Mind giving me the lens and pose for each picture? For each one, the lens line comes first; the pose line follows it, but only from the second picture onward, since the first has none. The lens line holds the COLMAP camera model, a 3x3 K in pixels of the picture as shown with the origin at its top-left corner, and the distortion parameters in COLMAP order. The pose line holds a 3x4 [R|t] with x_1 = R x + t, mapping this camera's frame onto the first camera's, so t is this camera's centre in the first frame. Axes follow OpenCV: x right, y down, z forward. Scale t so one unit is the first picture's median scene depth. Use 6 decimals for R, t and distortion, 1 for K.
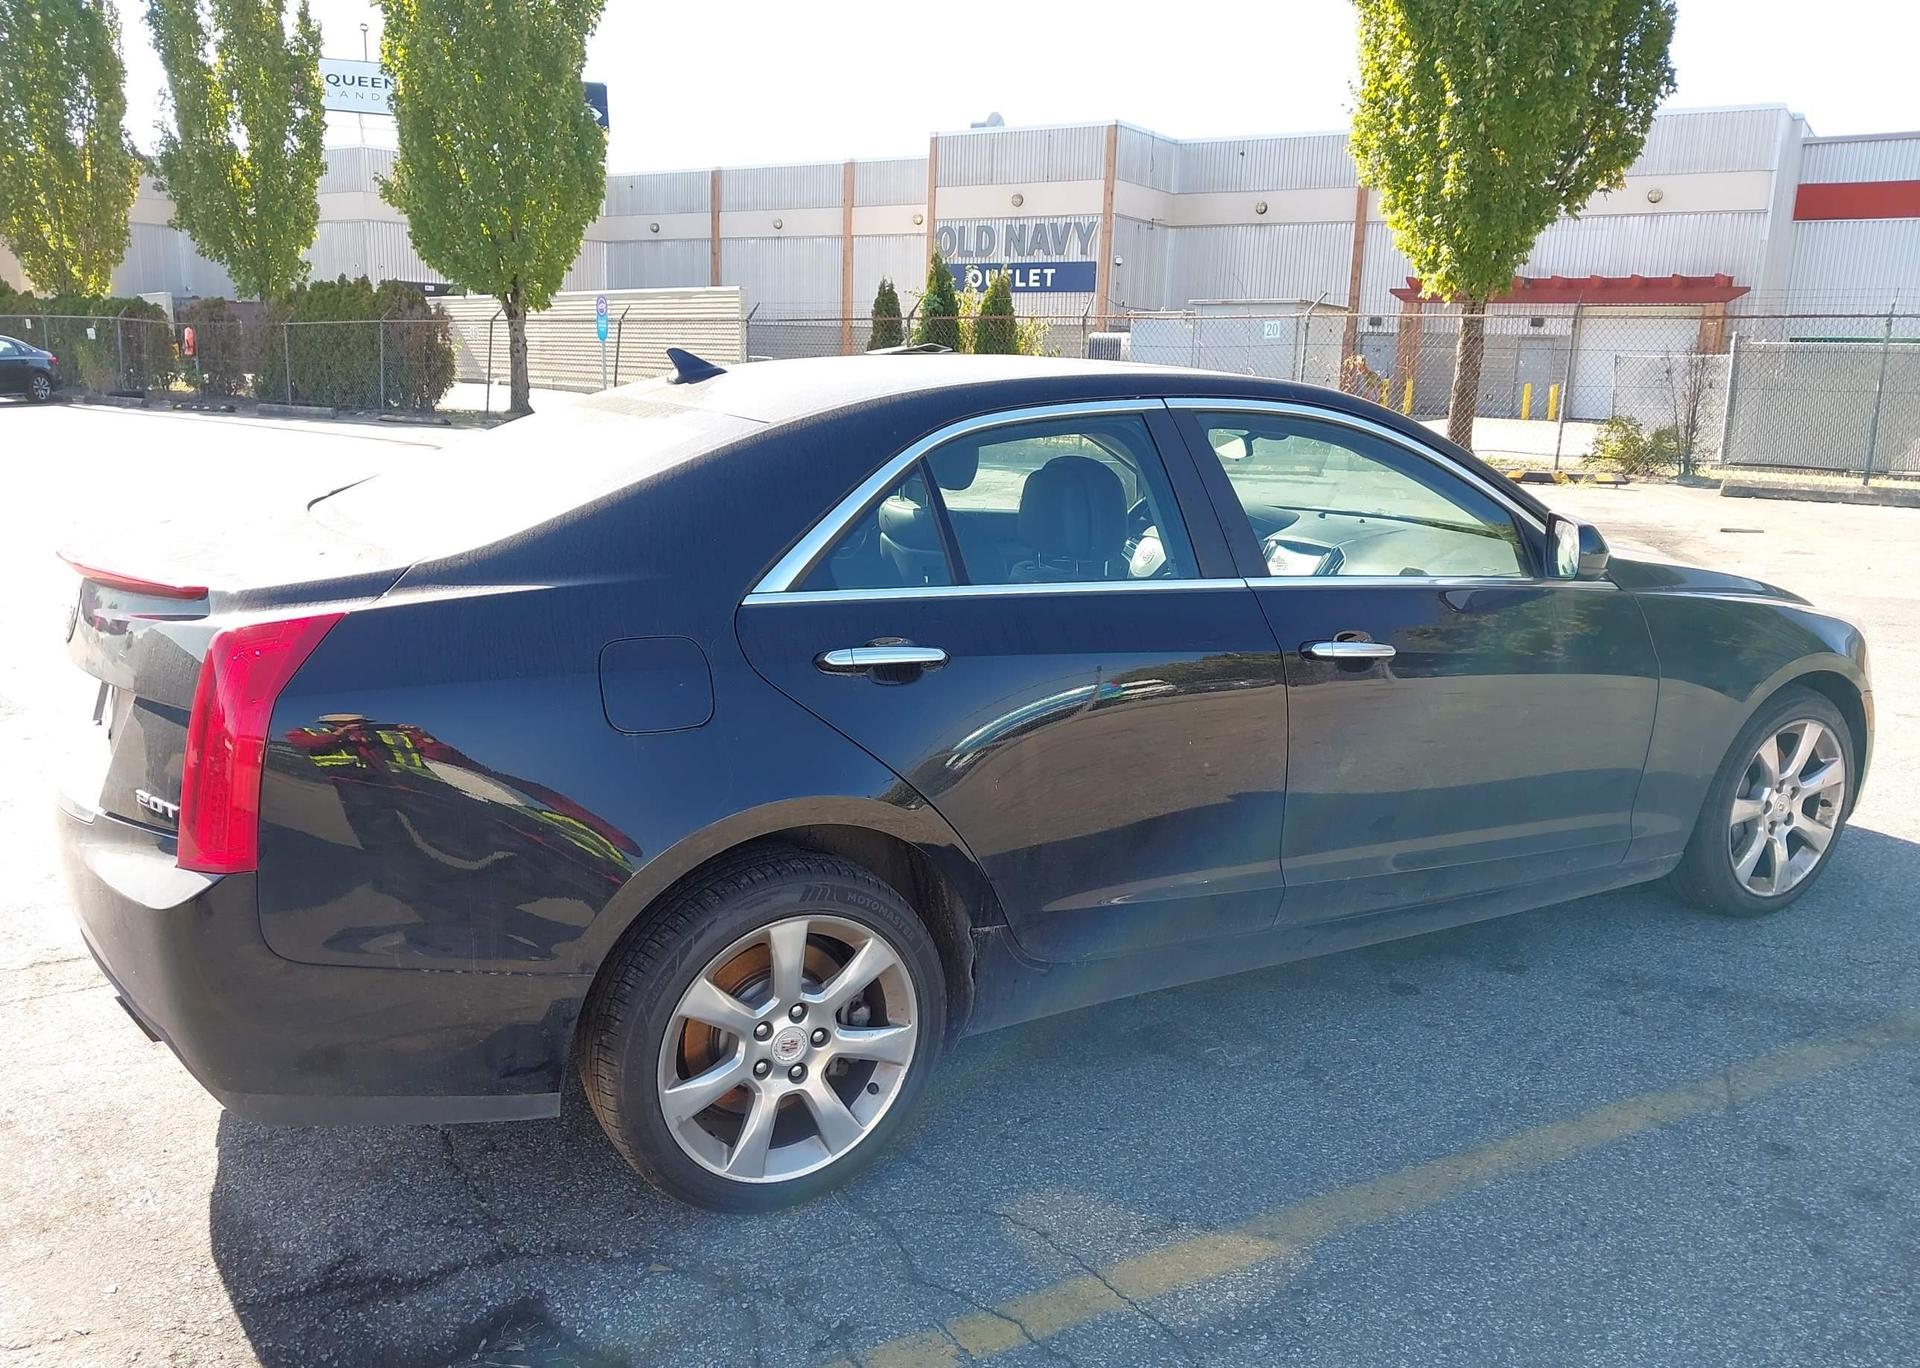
lens RADIAL K [[1513.4, 0, 961.4], [0, 1513.4, 719.0], [0, 0, 1]] dist [-0.000995, 0.005814]
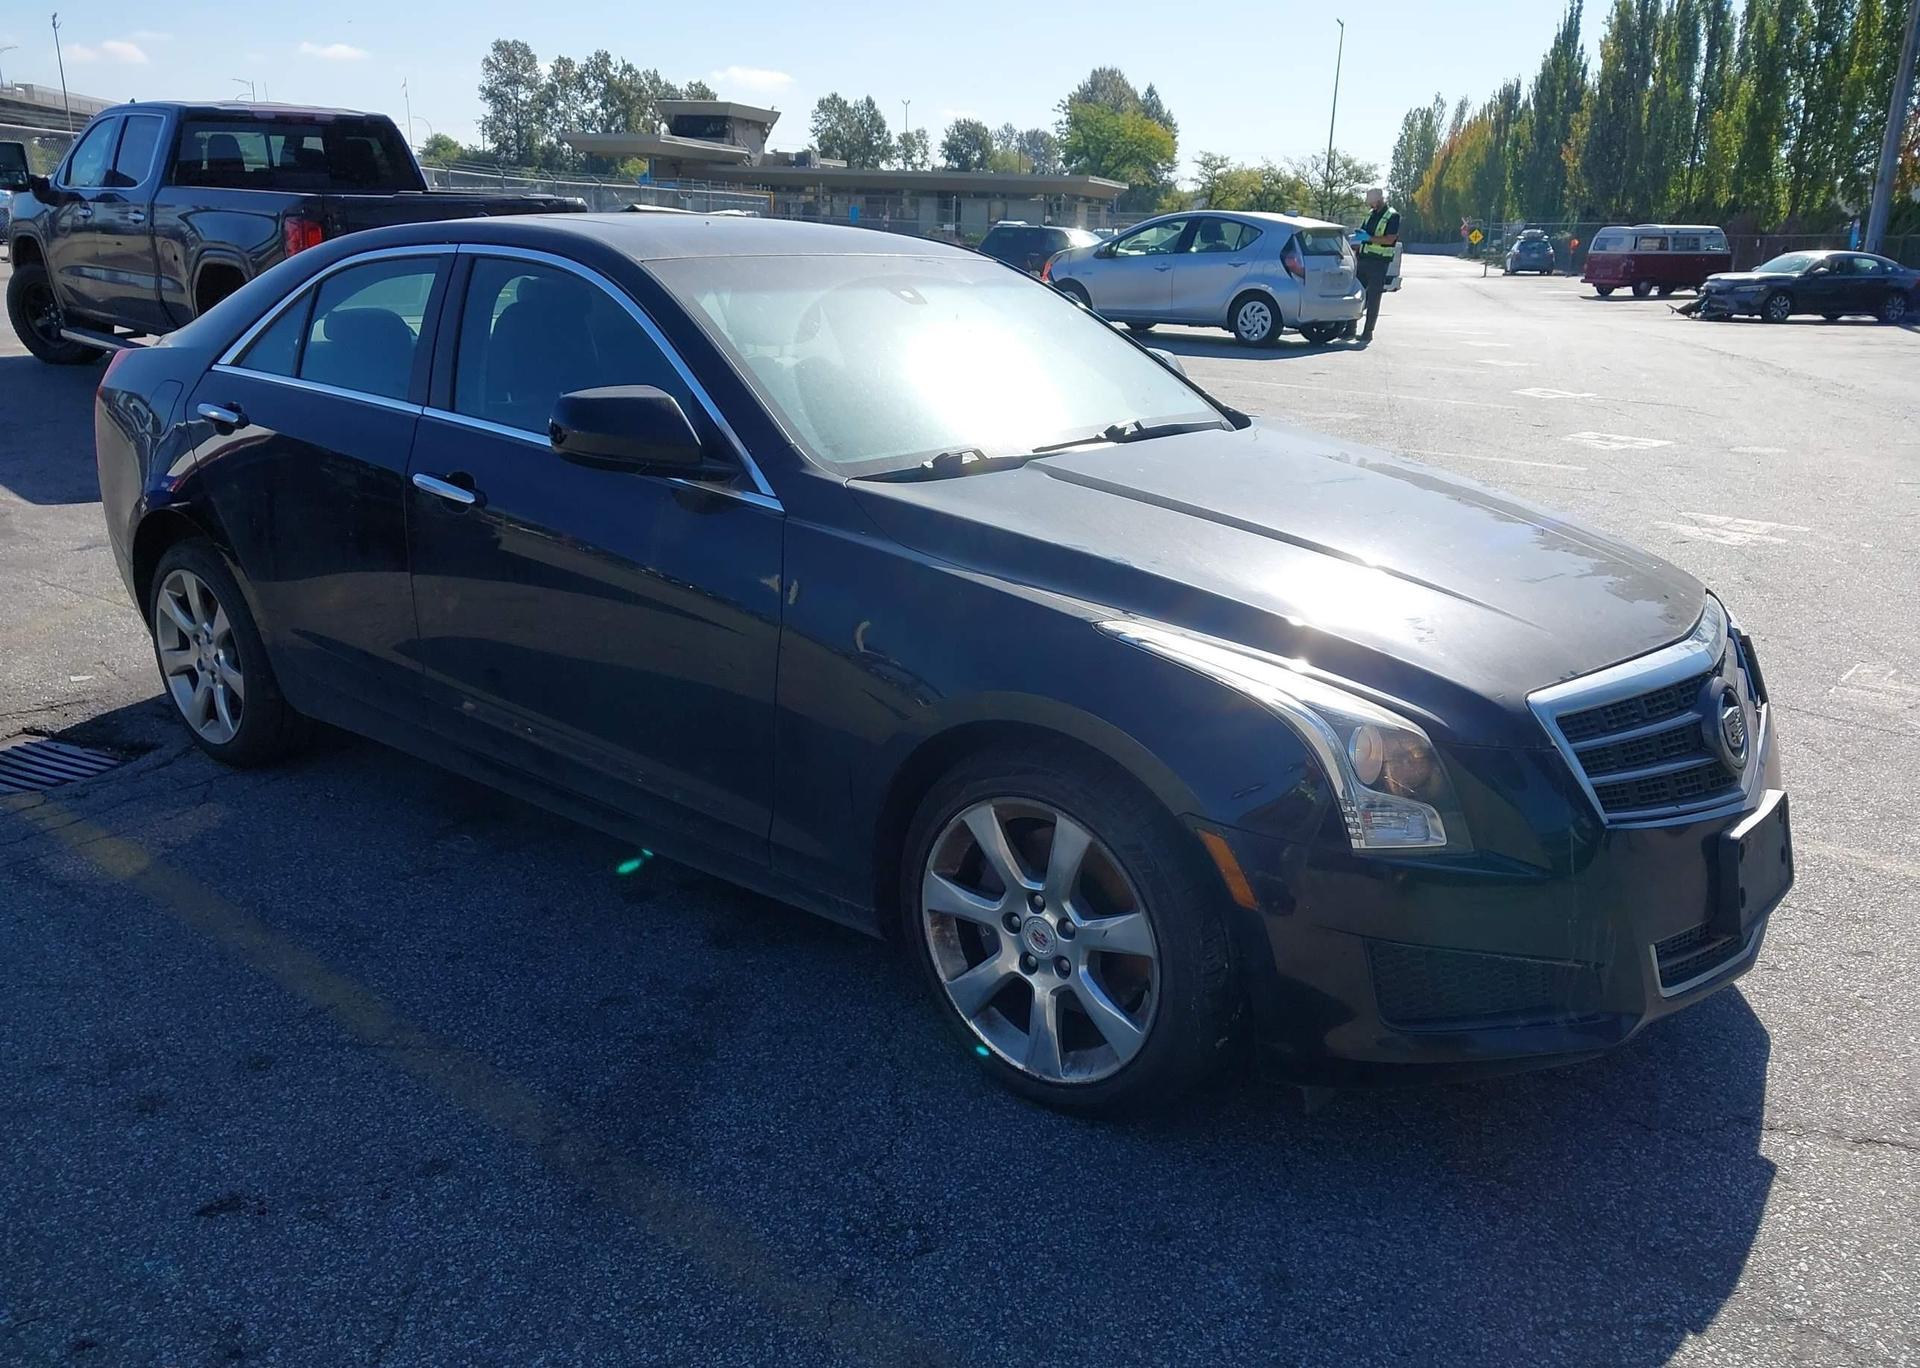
lens RADIAL K [[1513.4, 0, 961.4], [0, 1513.4, 719.0], [0, 0, 1]] dist [-0.000995, 0.005814]
pose [[0.361535, 0.268980, -0.892716, 0.244541], [-0.228676, 0.953817, 0.194781, -0.031939], [0.903880, 0.133723, 0.406348, 0.165251]]
